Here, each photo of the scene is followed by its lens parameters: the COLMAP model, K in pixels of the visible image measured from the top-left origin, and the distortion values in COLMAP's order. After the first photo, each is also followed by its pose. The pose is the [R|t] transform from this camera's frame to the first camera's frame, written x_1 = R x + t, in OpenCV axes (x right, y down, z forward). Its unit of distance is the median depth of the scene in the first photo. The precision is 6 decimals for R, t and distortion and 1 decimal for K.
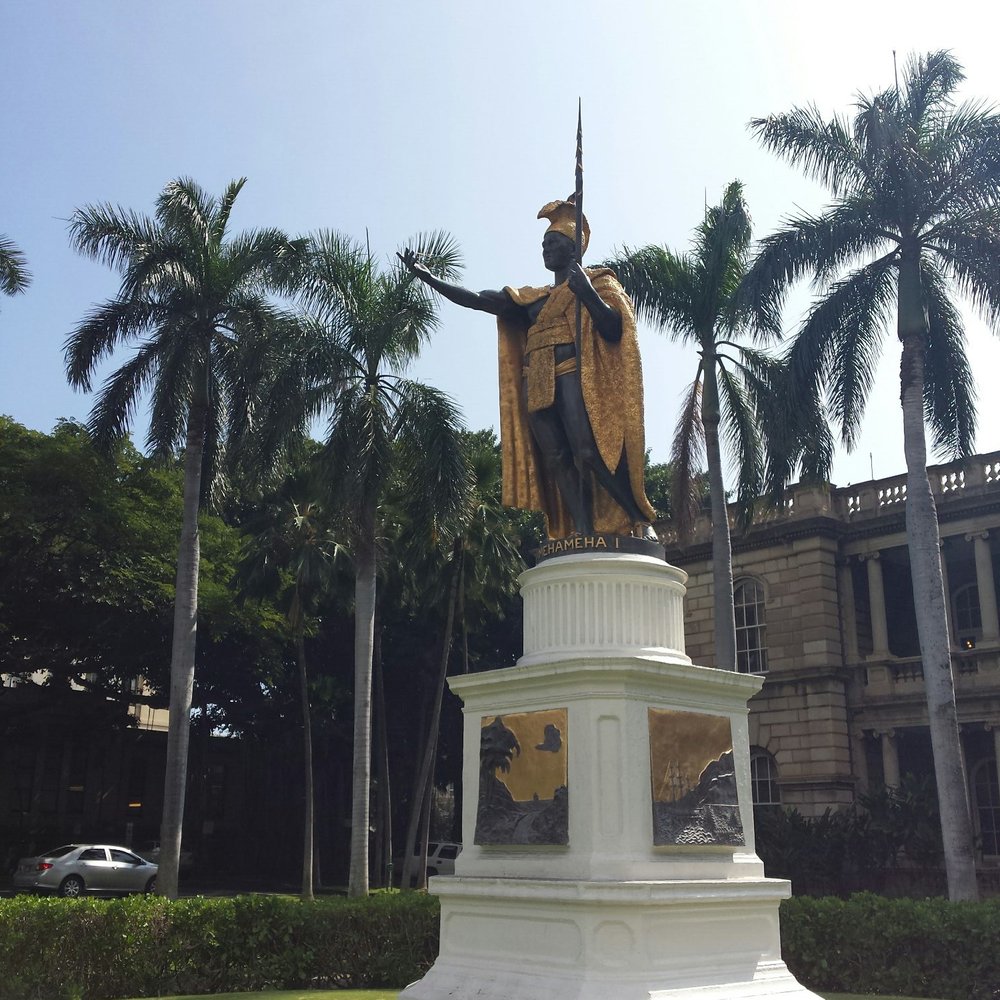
lens RADIAL K [[1215.6, 0, 512.6], [0, 1215.6, 500.2], [0, 0, 1]] dist [0.059000, 0.000000]
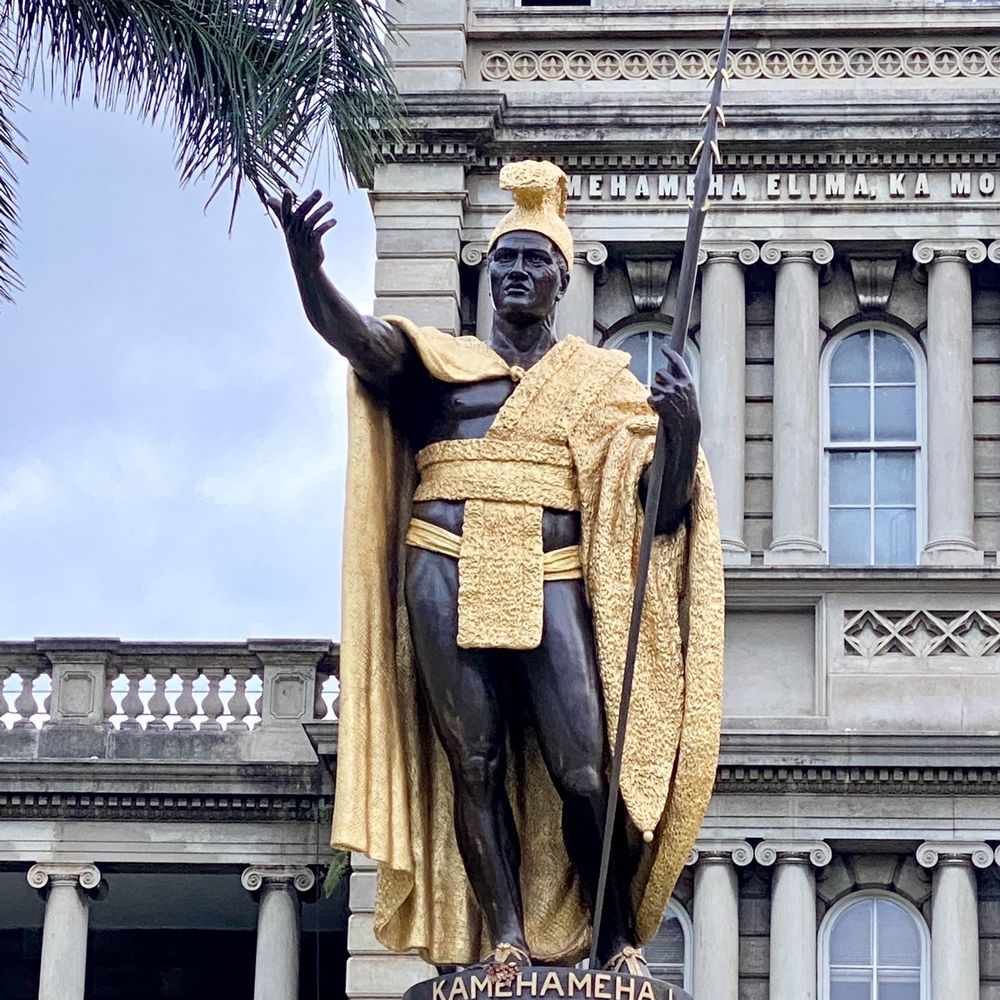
lens RADIAL K [[4274.6, 0, 508.3], [0, 4274.6, 494.4], [0, 0, 1]] dist [0.034175, 0.000000]
pose [[0.725940, 0.231517, 0.647619, -0.960267], [-0.211236, 0.971180, -0.110405, 0.037992], [-0.654516, -0.056653, 0.753923, -0.134342]]
